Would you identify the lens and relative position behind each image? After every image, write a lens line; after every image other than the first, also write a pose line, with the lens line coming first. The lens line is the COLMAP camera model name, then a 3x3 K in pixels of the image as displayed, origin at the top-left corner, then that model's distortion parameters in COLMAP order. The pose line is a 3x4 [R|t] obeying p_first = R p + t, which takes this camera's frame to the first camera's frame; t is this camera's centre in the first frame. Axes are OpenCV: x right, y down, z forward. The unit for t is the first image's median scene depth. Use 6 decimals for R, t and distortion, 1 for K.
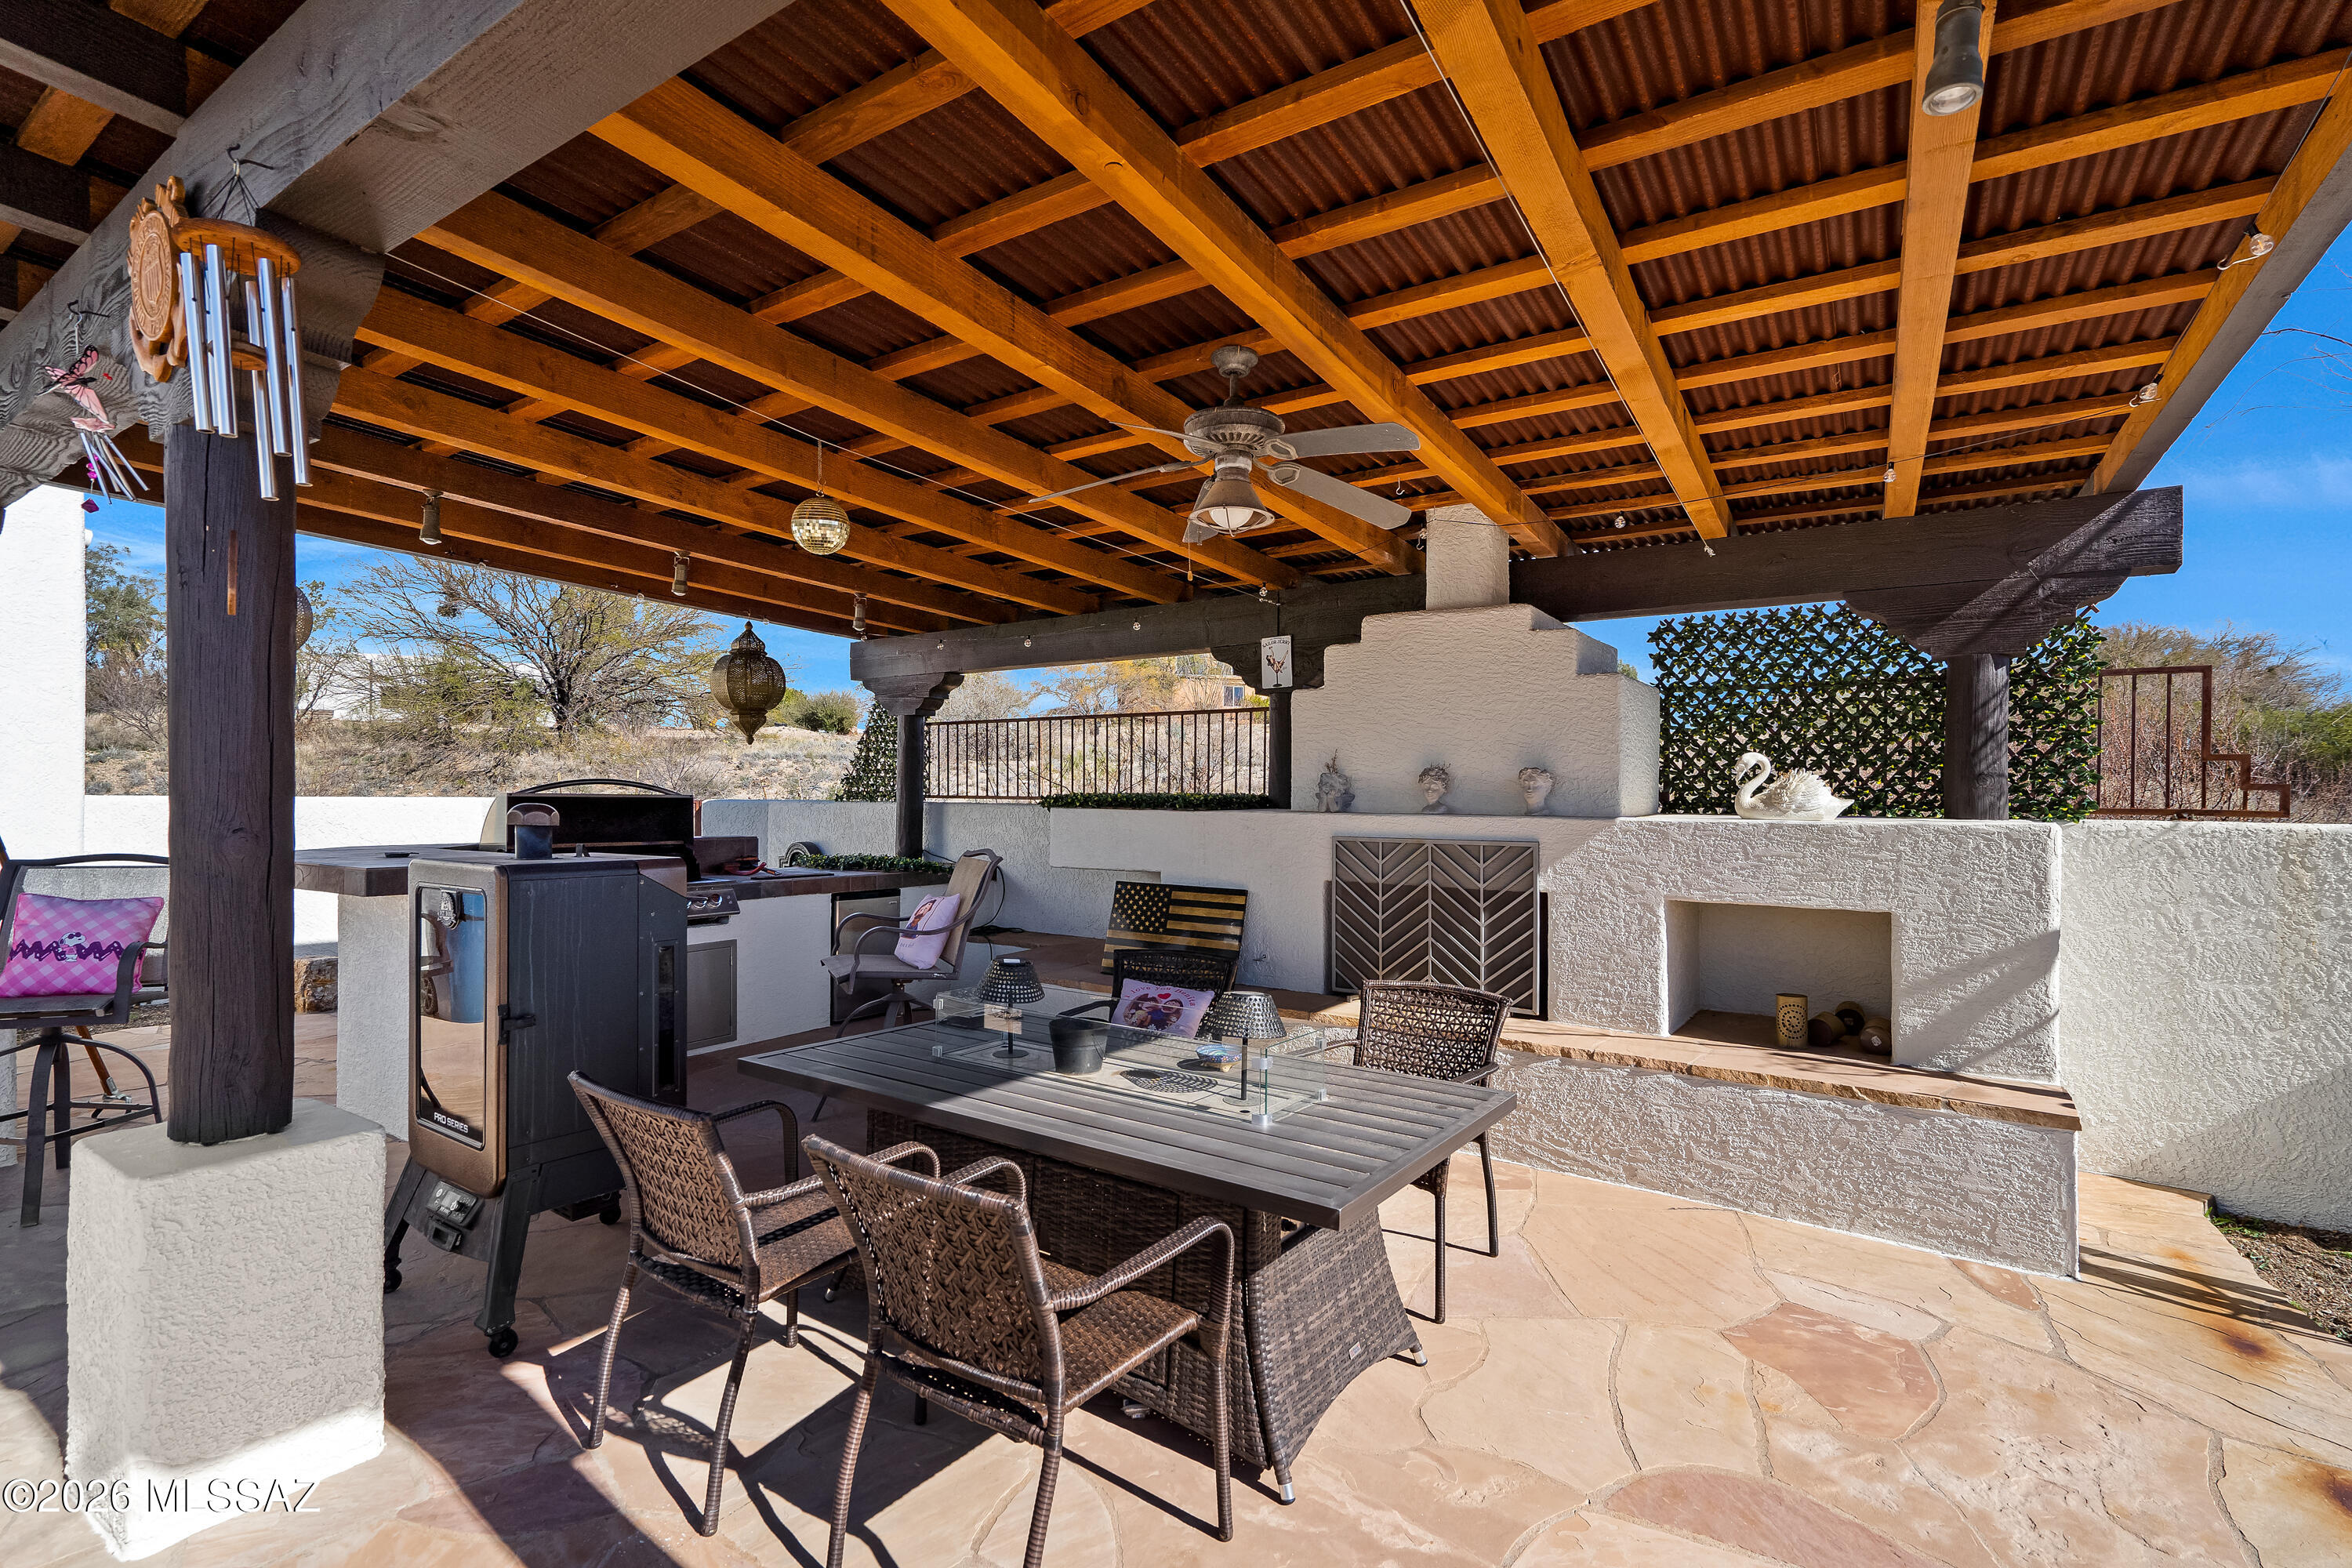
lens RADIAL K [[1076.6, 0, 1171.4], [0, 1076.6, 795.4], [0, 0, 1]] dist [-0.002262, 0.000591]
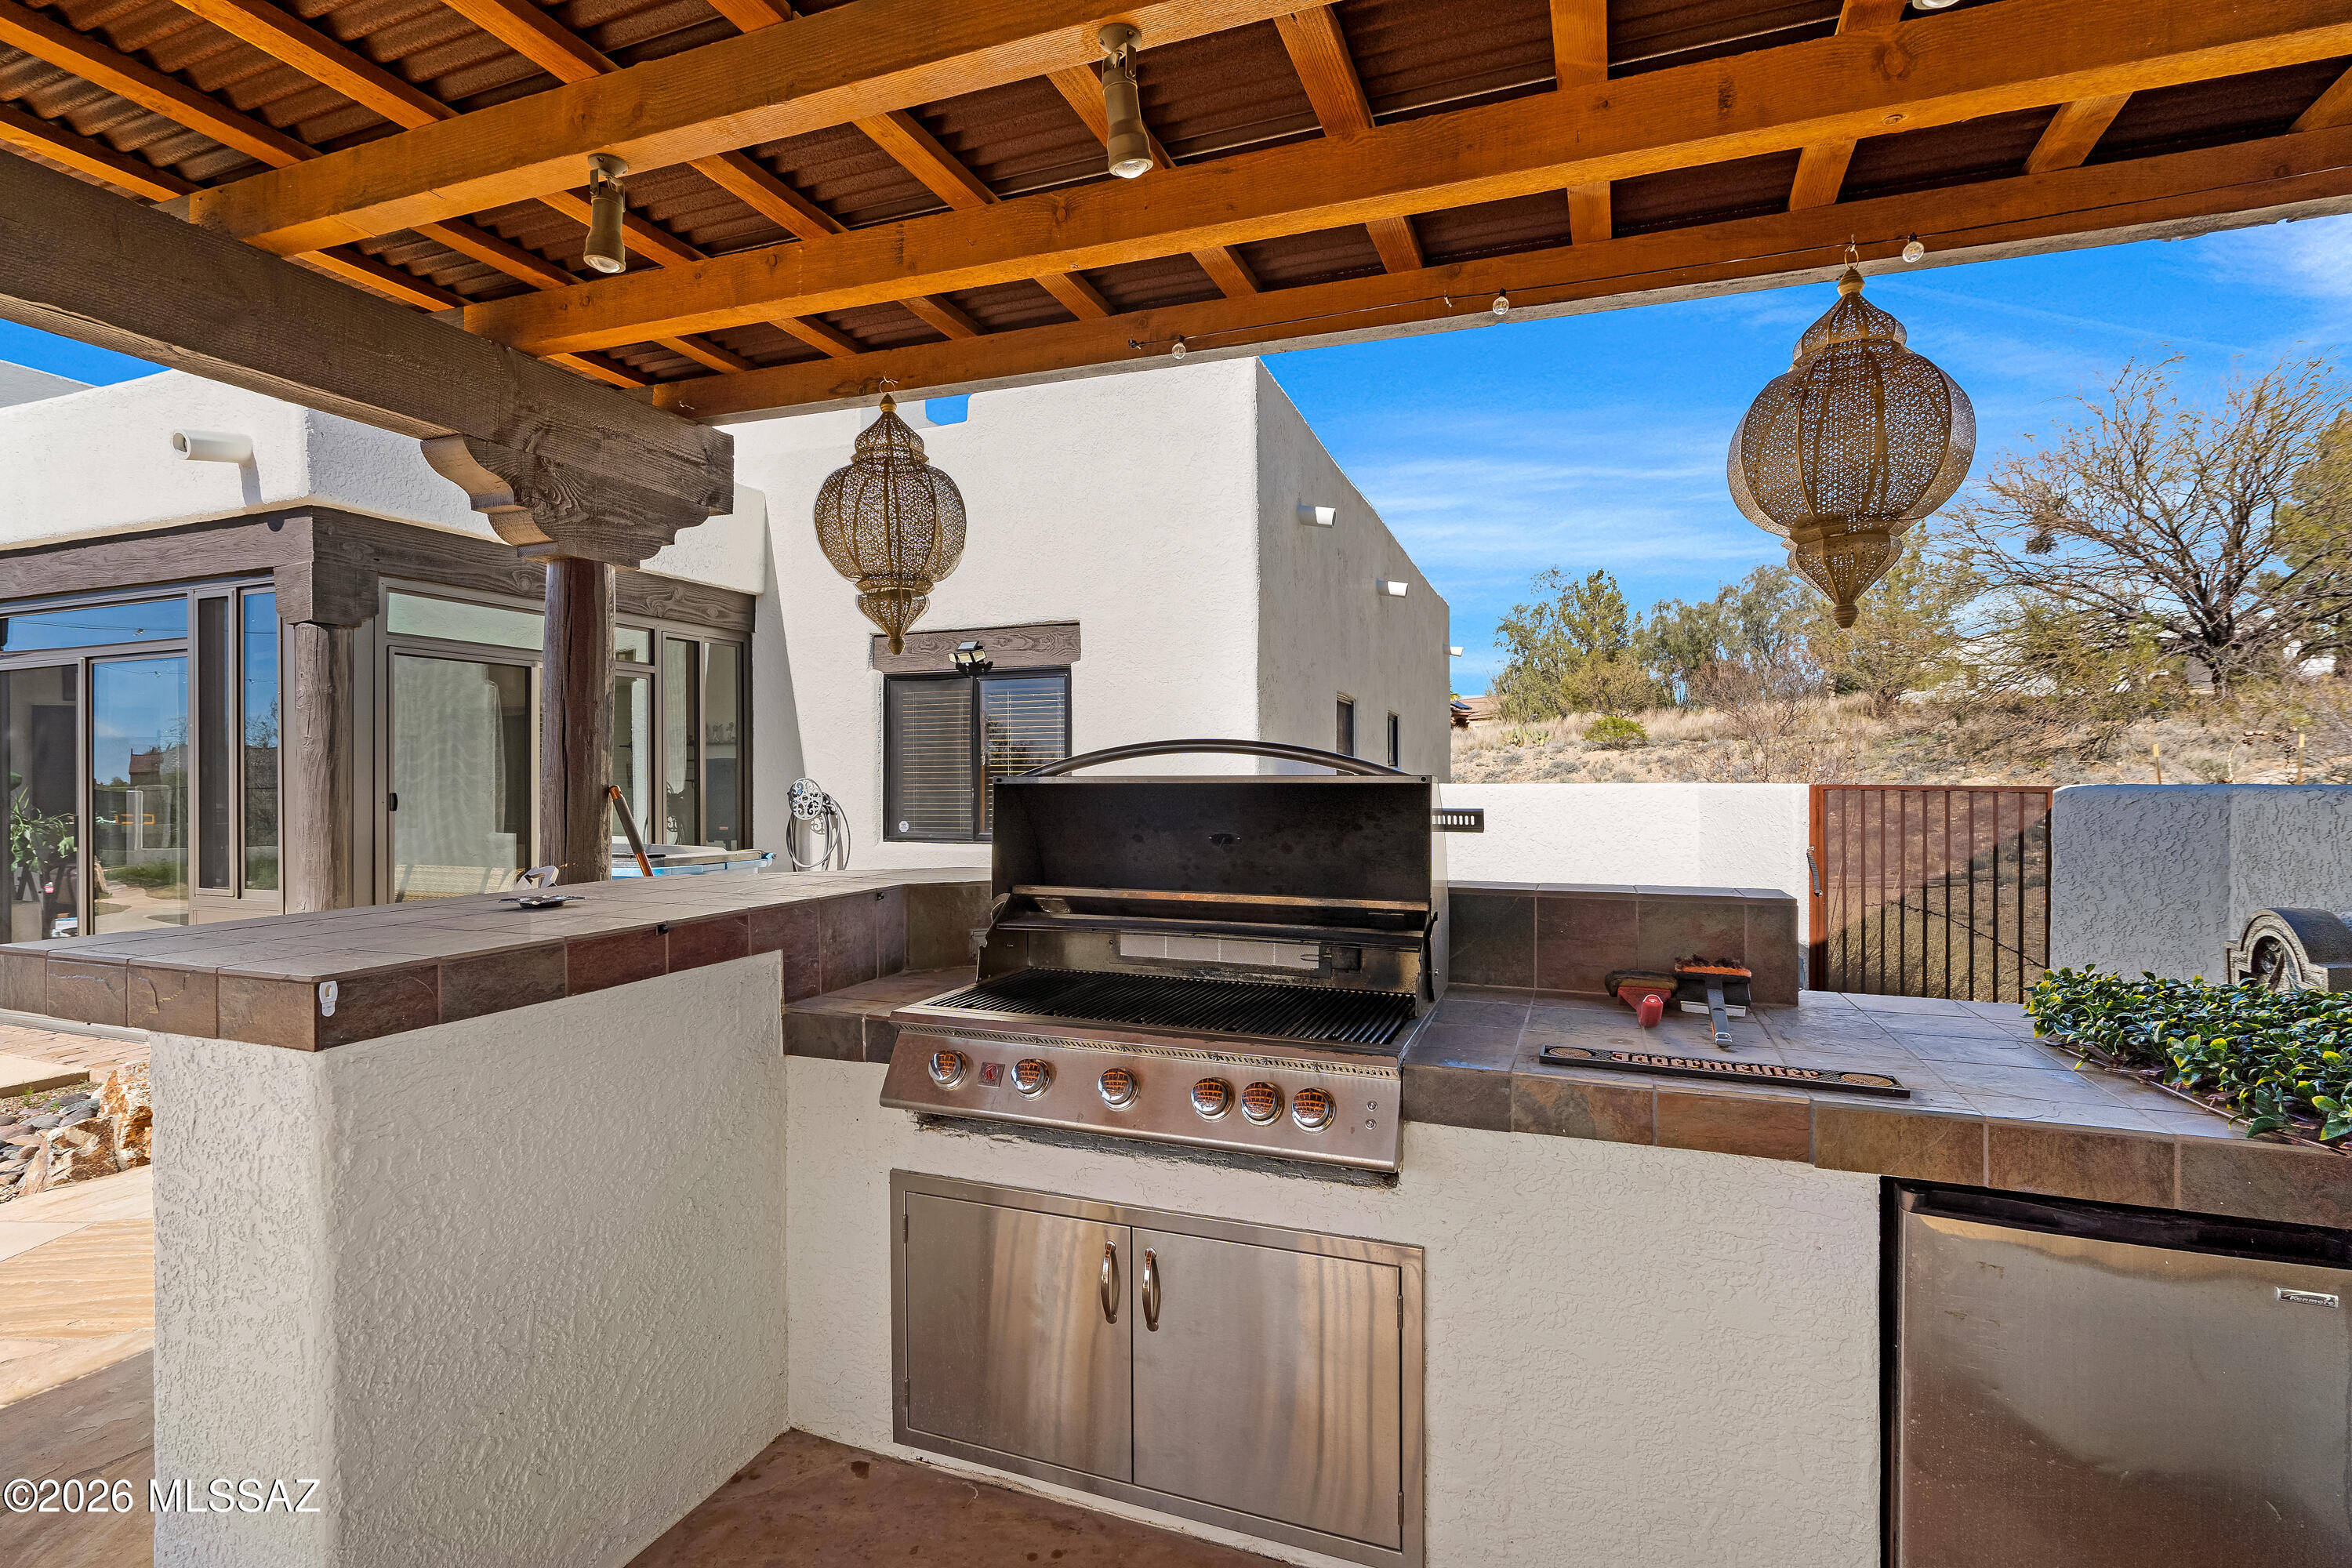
lens RADIAL K [[1076.6, 0, 1178.7], [0, 1076.6, 793.7], [0, 0, 1]] dist [-0.002262, 0.000591]
pose [[0.201050, 0.007594, -0.979552, -0.097710], [0.003339, 0.999959, 0.008437, 0.001669], [0.979575, -0.004967, 0.201016, 0.714369]]
